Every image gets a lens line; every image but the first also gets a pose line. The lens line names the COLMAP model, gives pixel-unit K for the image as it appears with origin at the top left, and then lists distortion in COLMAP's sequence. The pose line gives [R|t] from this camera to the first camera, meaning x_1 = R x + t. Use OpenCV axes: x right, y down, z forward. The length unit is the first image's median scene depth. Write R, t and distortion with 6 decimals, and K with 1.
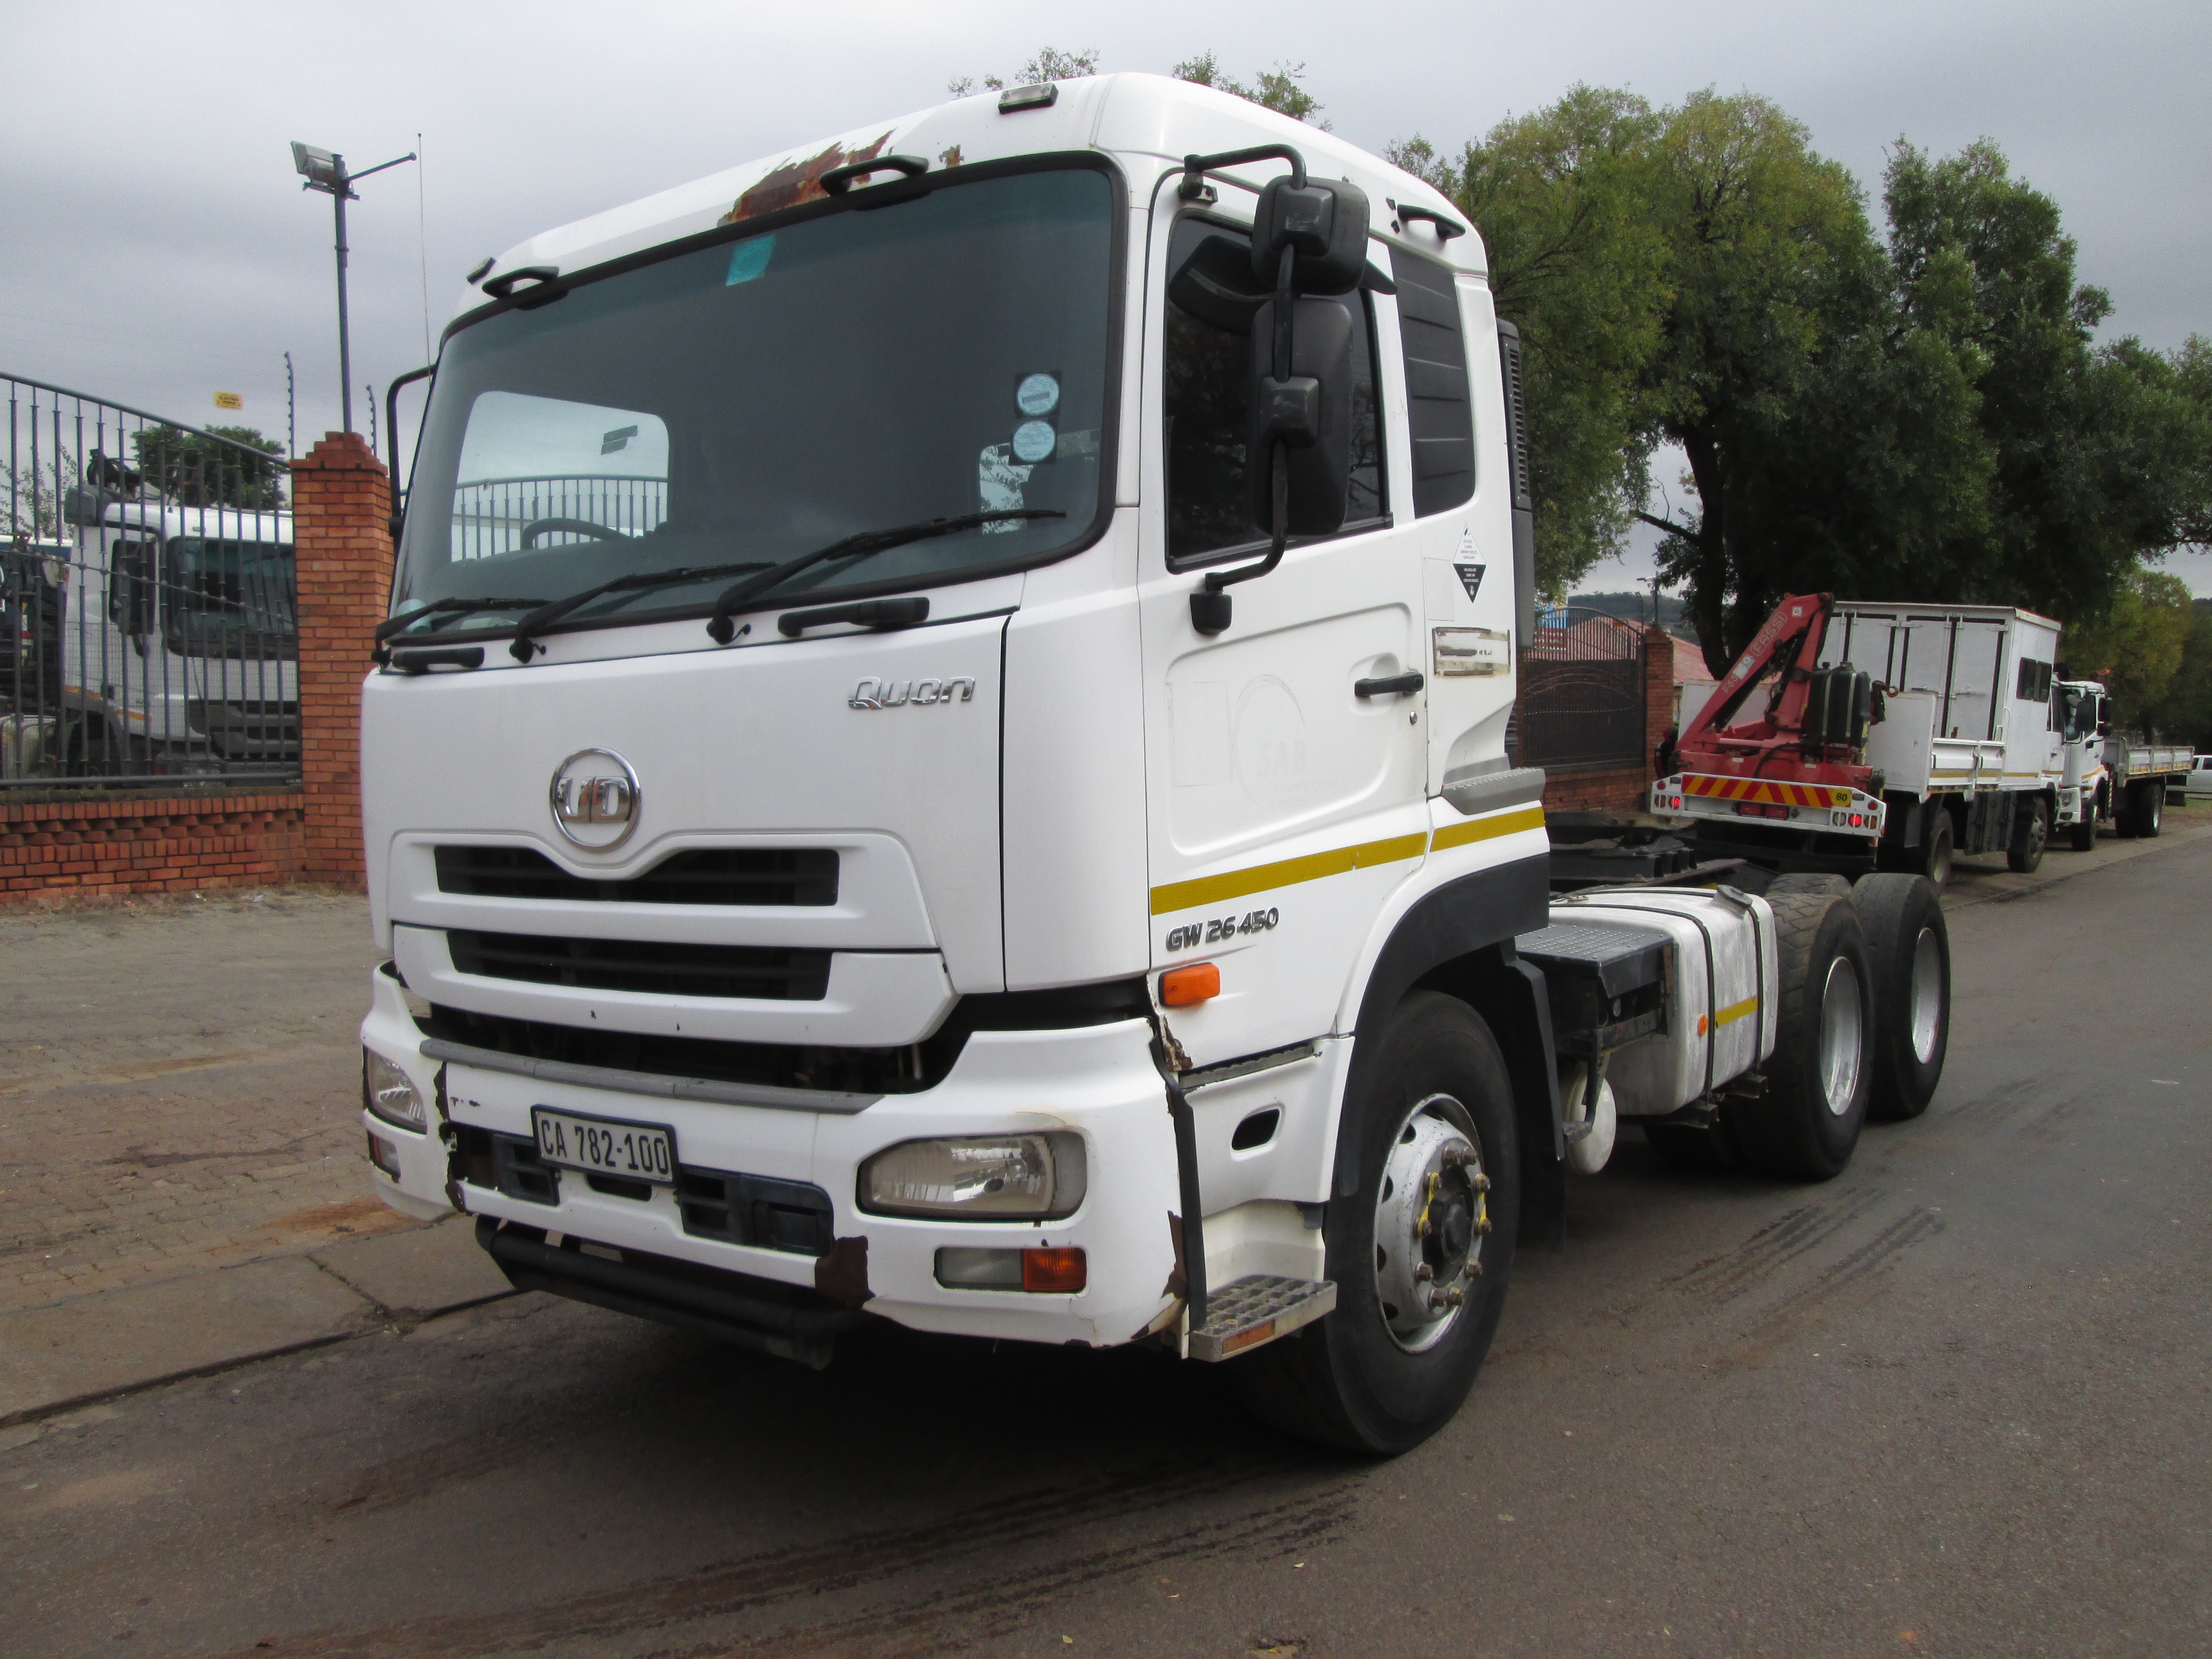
lens RADIAL K [[1820.8, 0, 1098.0], [0, 1820.8, 771.8], [0, 0, 1]] dist [-0.041708, 0.005546]
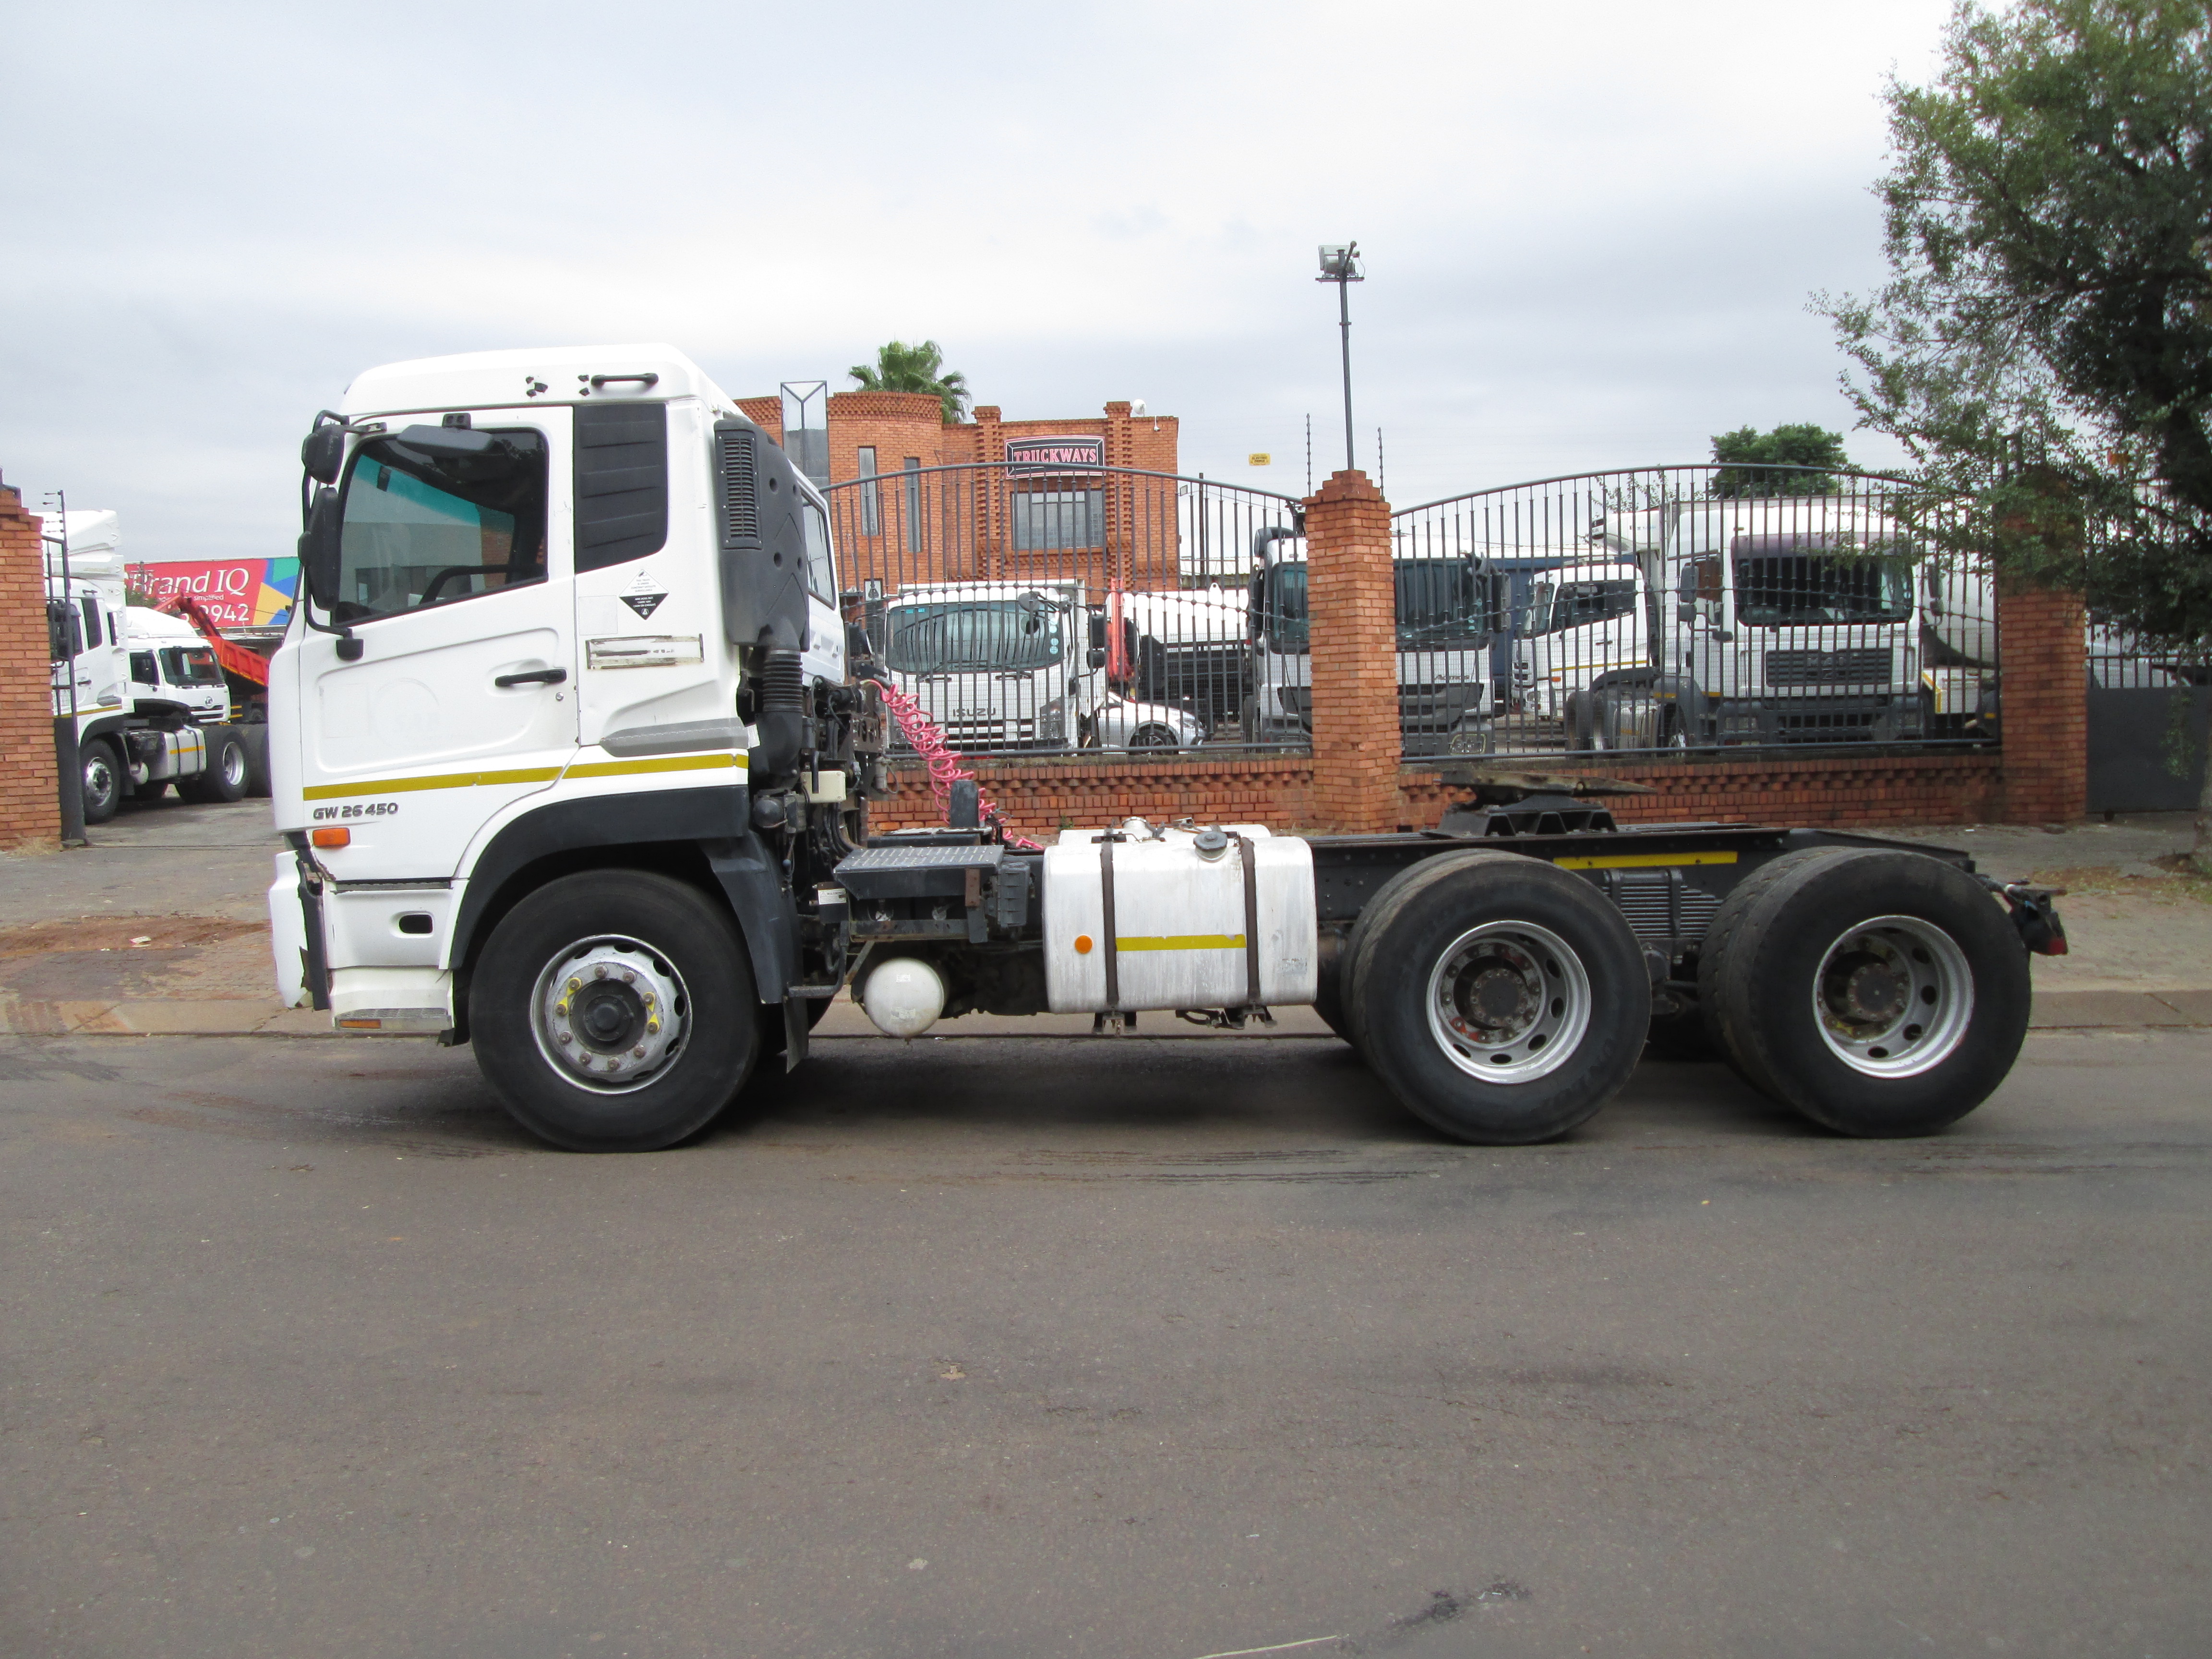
lens RADIAL K [[1820.8, 0, 1118.9], [0, 1820.8, 732.5], [0, 0, 1]] dist [-0.041708, 0.005546]
pose [[0.603852, -0.008377, -0.797052, 1.870591], [0.001567, 0.999955, -0.009323, 0.019685], [0.797095, 0.004381, 0.603838, 0.435655]]
